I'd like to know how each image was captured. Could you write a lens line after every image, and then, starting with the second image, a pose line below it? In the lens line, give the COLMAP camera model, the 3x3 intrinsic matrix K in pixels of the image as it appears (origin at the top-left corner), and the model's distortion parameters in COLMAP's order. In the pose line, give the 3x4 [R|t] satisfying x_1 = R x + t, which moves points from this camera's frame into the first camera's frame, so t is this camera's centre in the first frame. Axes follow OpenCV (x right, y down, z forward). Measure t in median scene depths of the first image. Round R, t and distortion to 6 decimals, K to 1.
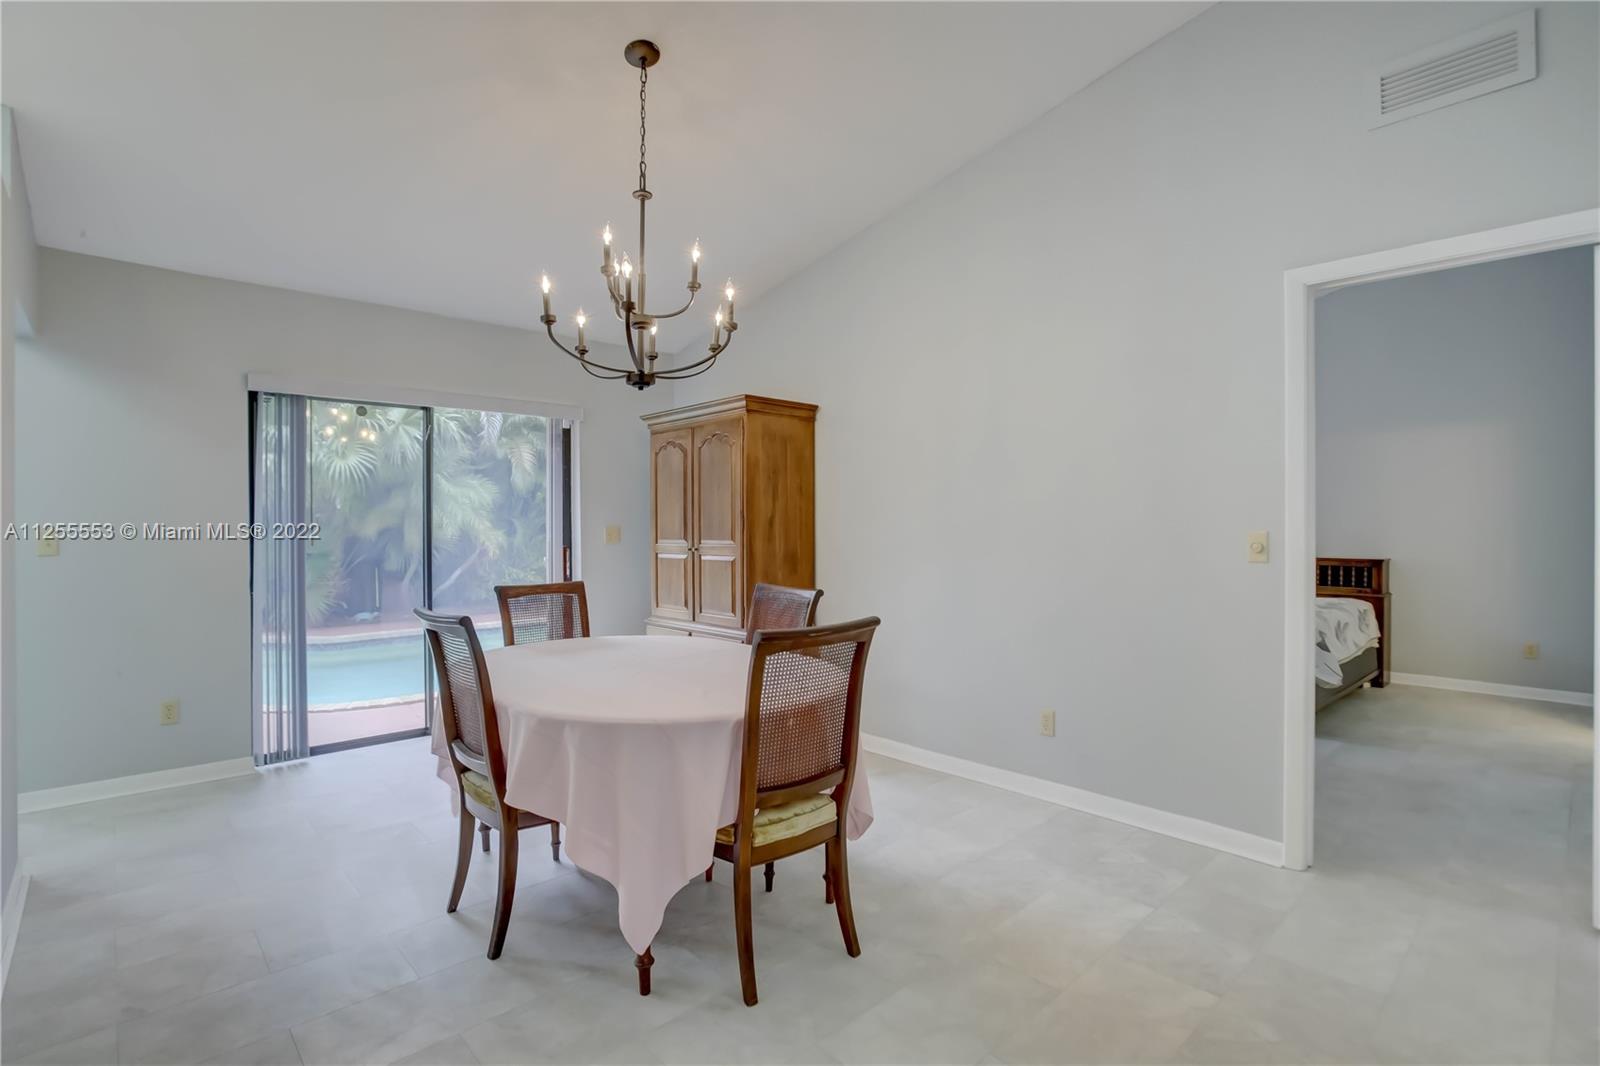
lens RADIAL K [[780.2, 0, 800.0], [0, 780.2, 533.0], [0, 0, 1]] dist [-0.037390, 0.000688]
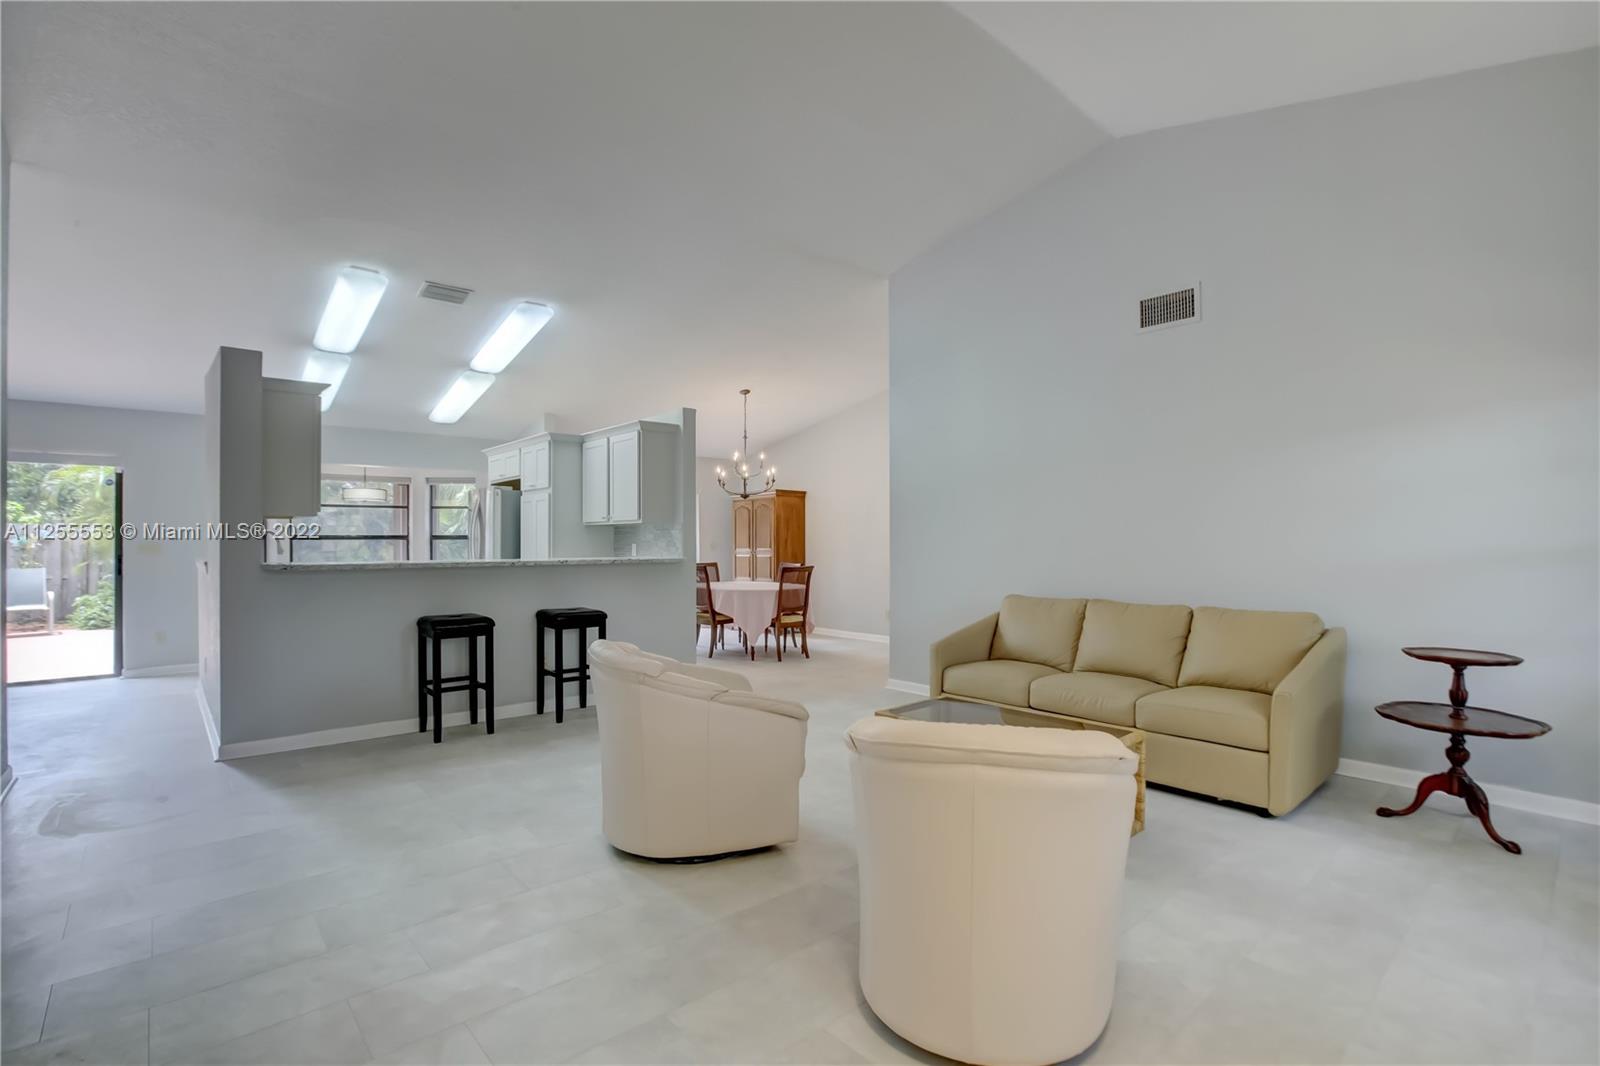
lens RADIAL K [[742.6, 0, 802.7], [0, 742.6, 530.3], [0, 0, 1]] dist [-0.050552, 0.013279]
pose [[0.999823, 0.000061, -0.018814, 0.059957], [-0.000563, 0.999645, -0.026650, 0.016177], [0.018805, 0.026656, 0.999468, -1.362627]]
